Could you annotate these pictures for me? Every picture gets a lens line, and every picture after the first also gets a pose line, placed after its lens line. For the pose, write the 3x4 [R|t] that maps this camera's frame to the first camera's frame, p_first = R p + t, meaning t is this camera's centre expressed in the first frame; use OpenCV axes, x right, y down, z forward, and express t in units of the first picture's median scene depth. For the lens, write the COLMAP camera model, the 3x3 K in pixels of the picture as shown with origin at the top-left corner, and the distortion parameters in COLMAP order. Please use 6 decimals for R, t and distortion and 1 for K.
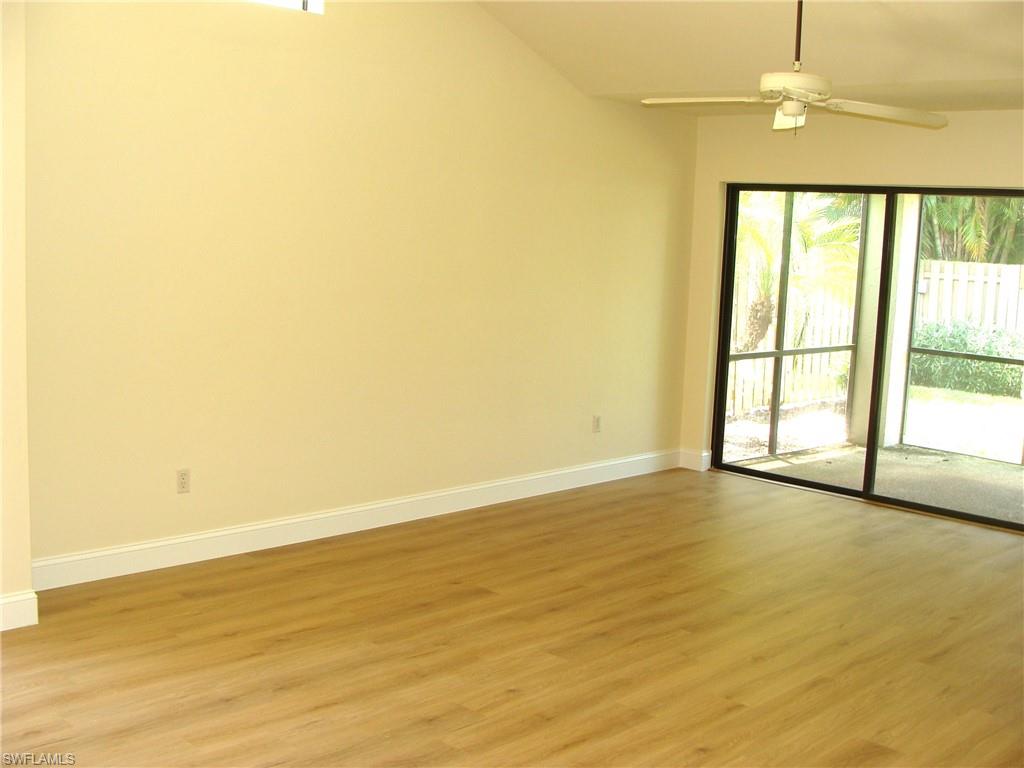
lens RADIAL K [[1160.5, 0, 523.4], [0, 1160.5, 405.9], [0, 0, 1]] dist [-0.195640, 0.183386]
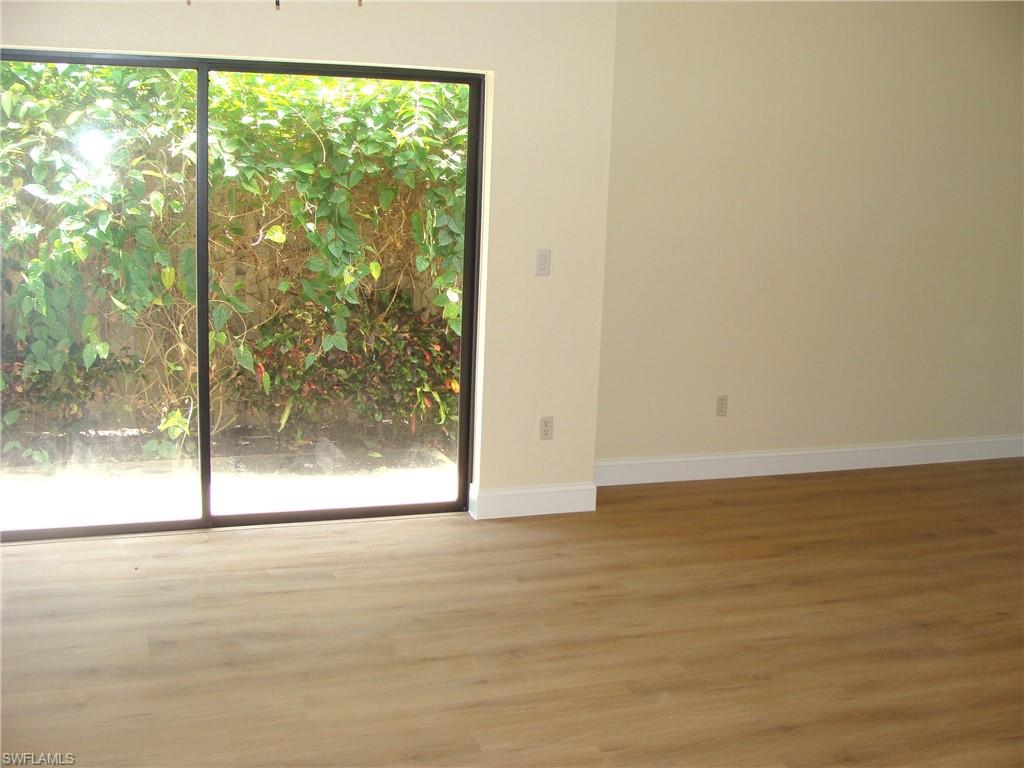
lens RADIAL K [[1160.5, 0, 523.4], [0, 1160.5, 405.9], [0, 0, 1]] dist [-0.195640, 0.183386]
pose [[0.901796, 0.084377, -0.423846, 0.012639], [-0.068740, 0.996274, 0.052078, 0.022050], [0.426661, -0.017828, 0.904236, -0.139971]]
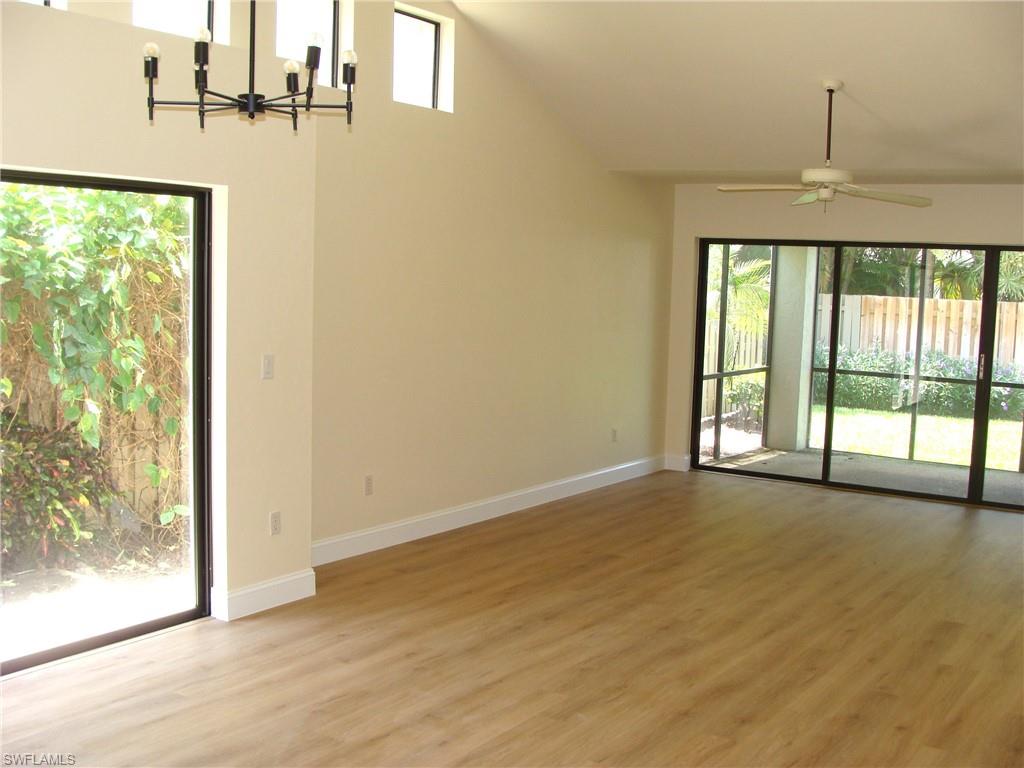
lens RADIAL K [[1160.5, 0, 523.4], [0, 1160.5, 405.9], [0, 0, 1]] dist [-0.195640, 0.183386]
pose [[0.982965, -0.033839, 0.180650, -0.402329], [0.039437, 0.998844, -0.027483, 0.023411], [-0.179511, 0.034140, 0.983163, -0.310870]]
